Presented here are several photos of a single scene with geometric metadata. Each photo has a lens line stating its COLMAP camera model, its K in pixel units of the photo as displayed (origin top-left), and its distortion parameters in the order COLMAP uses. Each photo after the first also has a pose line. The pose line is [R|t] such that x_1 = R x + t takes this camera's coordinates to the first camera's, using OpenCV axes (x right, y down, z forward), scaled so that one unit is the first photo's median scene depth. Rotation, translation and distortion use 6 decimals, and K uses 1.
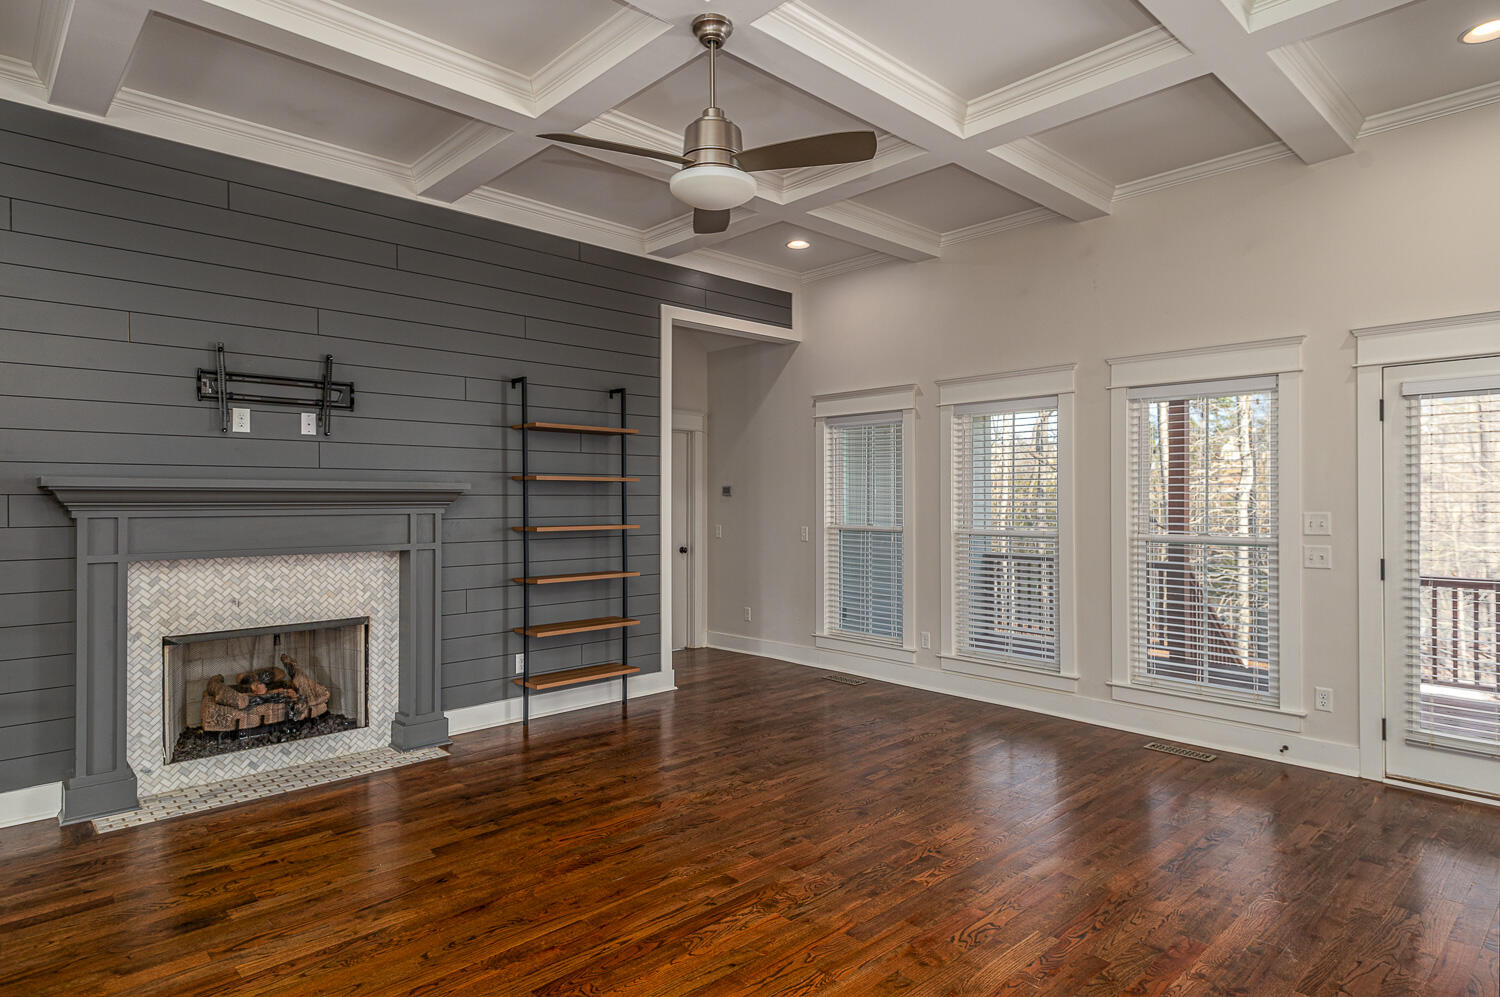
lens RADIAL K [[842.0, 0, 749.4], [0, 842.0, 496.8], [0, 0, 1]] dist [0.035383, -0.013960]
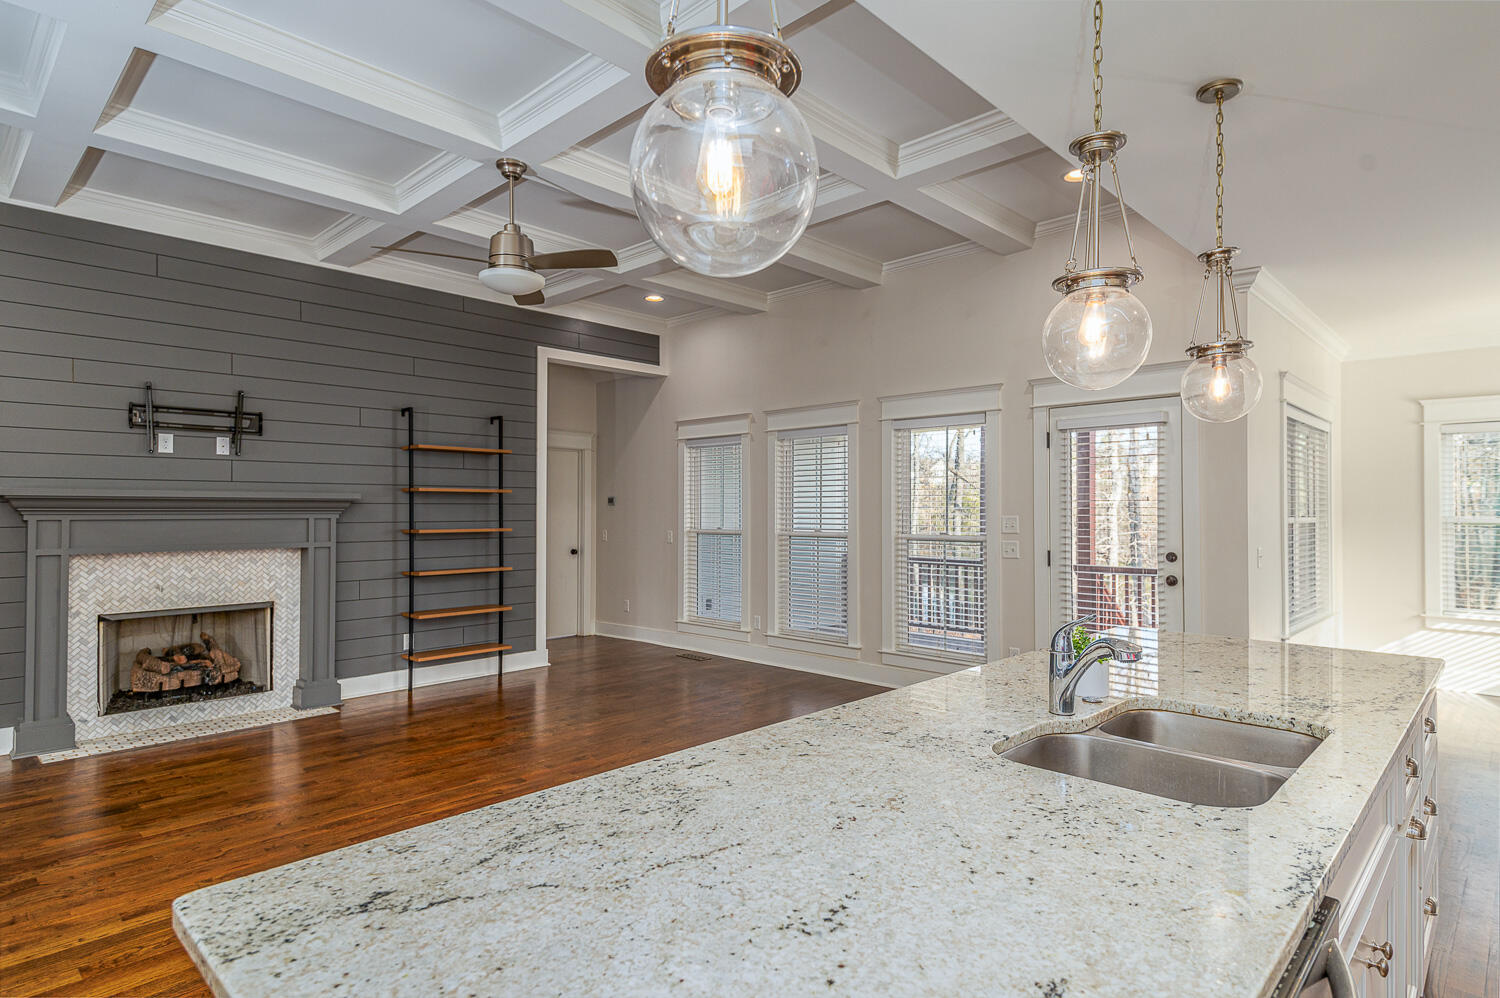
lens RADIAL K [[809.2, 0, 756.7], [0, 809.2, 497.5], [0, 0, 1]] dist [0.031476, -0.013734]
pose [[0.998507, 0.000489, 0.054624, 0.196509], [0.000277, 0.999902, -0.014026, 0.006849], [-0.054626, 0.014020, 0.998408, -0.240288]]
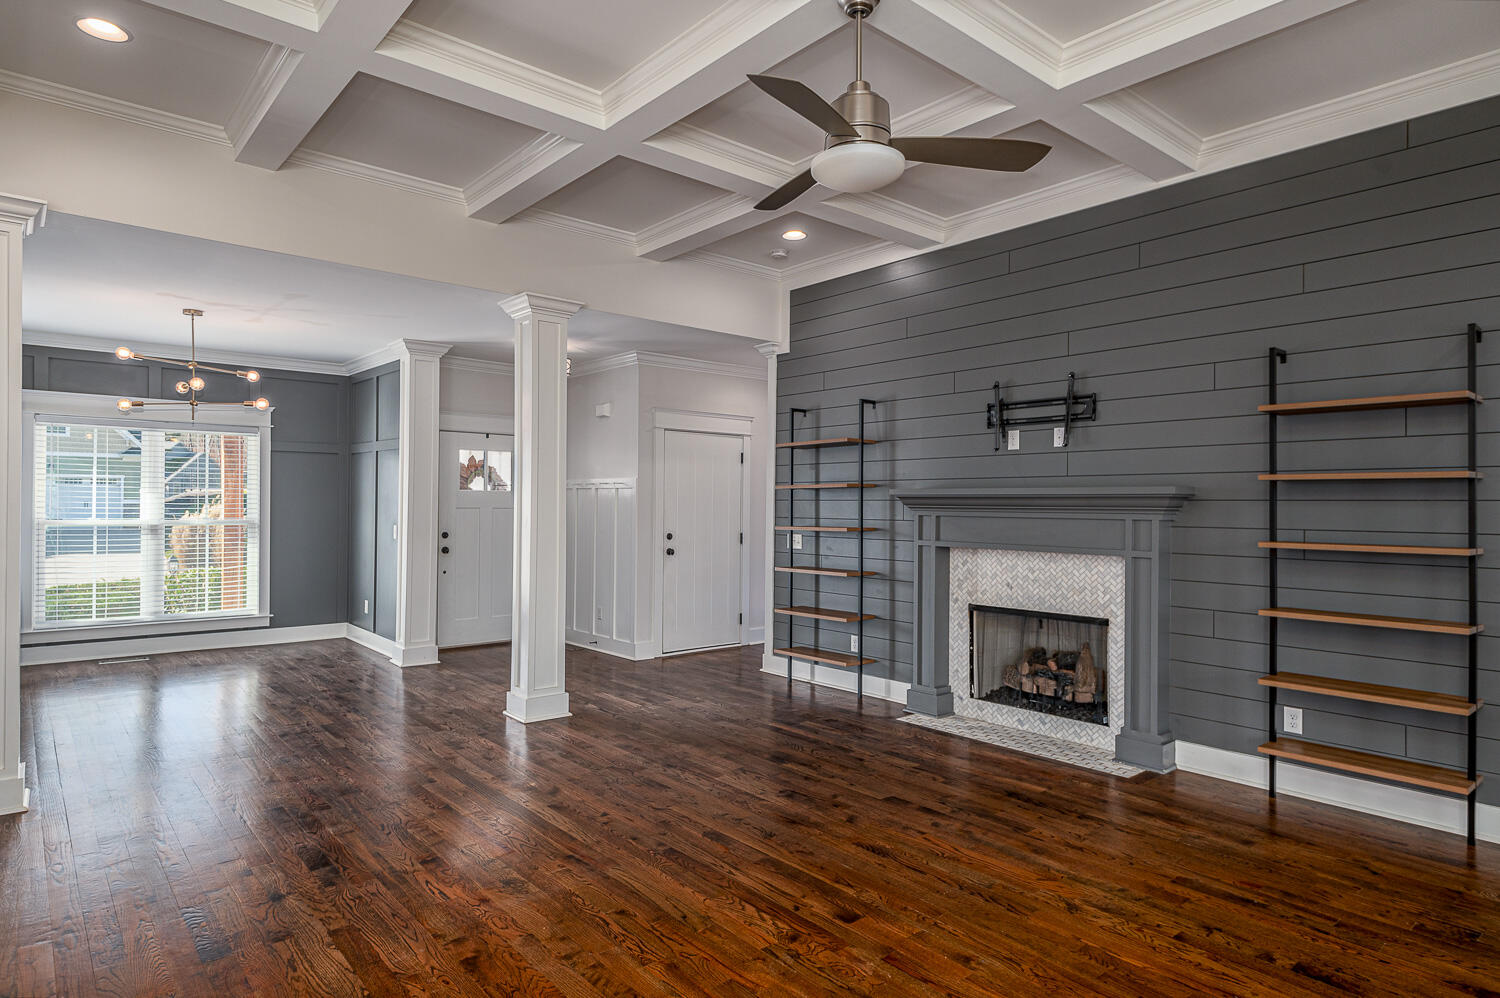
lens RADIAL K [[842.0, 0, 751.0], [0, 842.0, 498.7], [0, 0, 1]] dist [0.035383, -0.013960]
pose [[-0.045139, -0.003666, -0.998974, 0.615752], [-0.002654, 0.999990, -0.003550, 0.000839], [0.998977, 0.002491, -0.045148, 0.637512]]
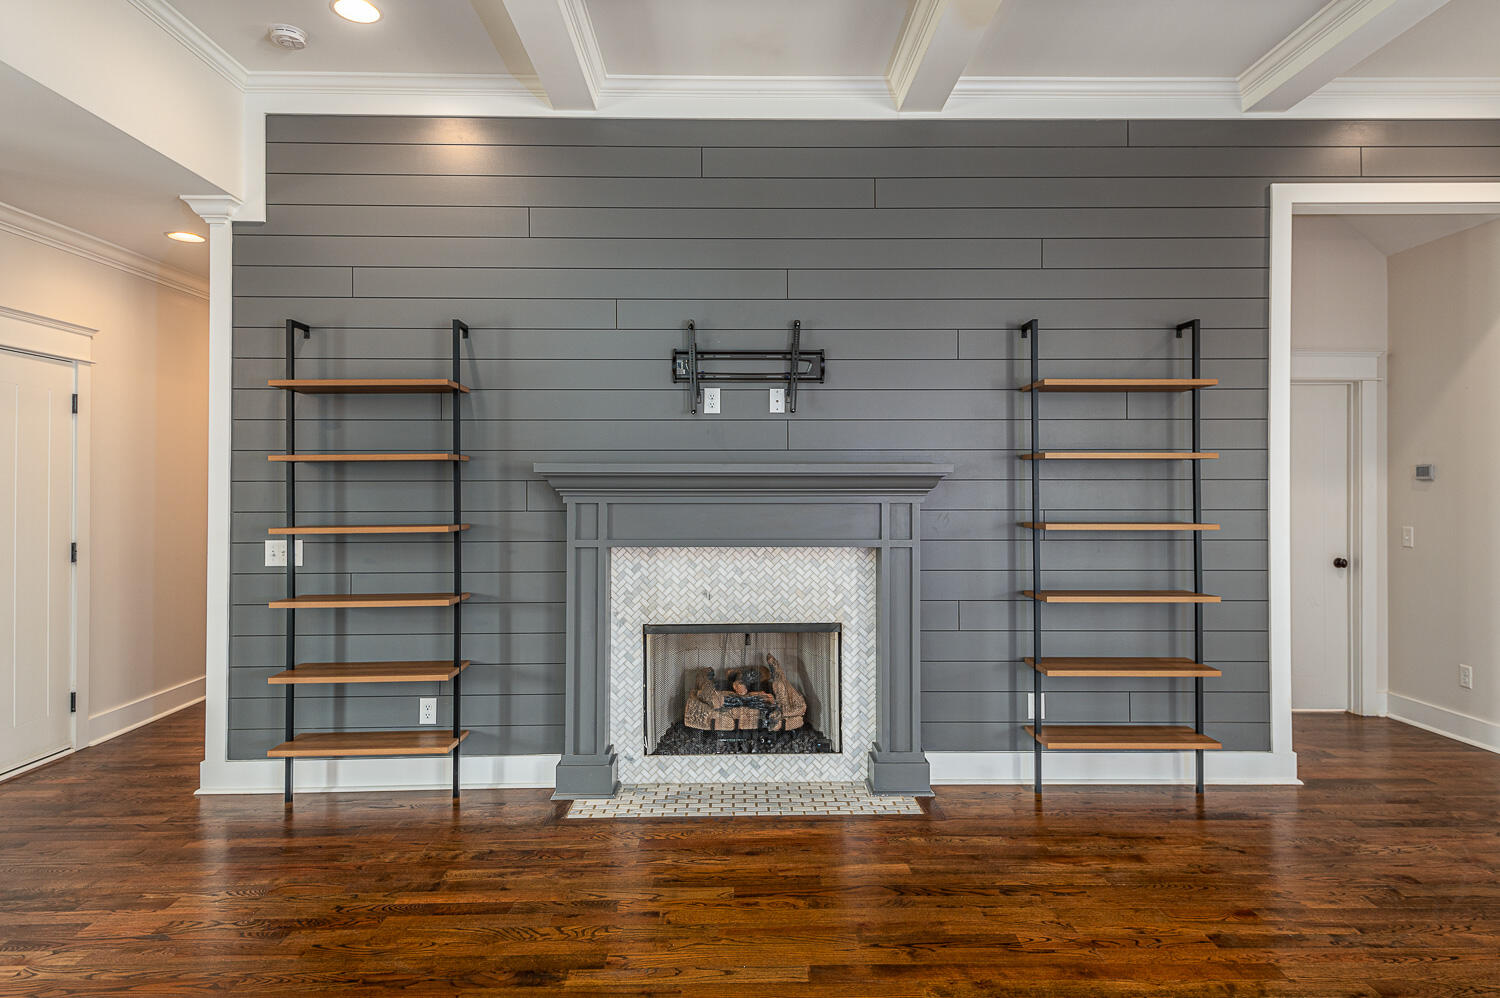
lens RADIAL K [[842.0, 0, 756.1], [0, 842.0, 490.7], [0, 0, 1]] dist [0.035383, -0.013960]
pose [[0.741954, -0.001531, -0.670450, 0.056688], [0.001963, 0.999998, -0.000111, 0.008541], [0.670448, -0.001234, 0.741955, 0.327016]]
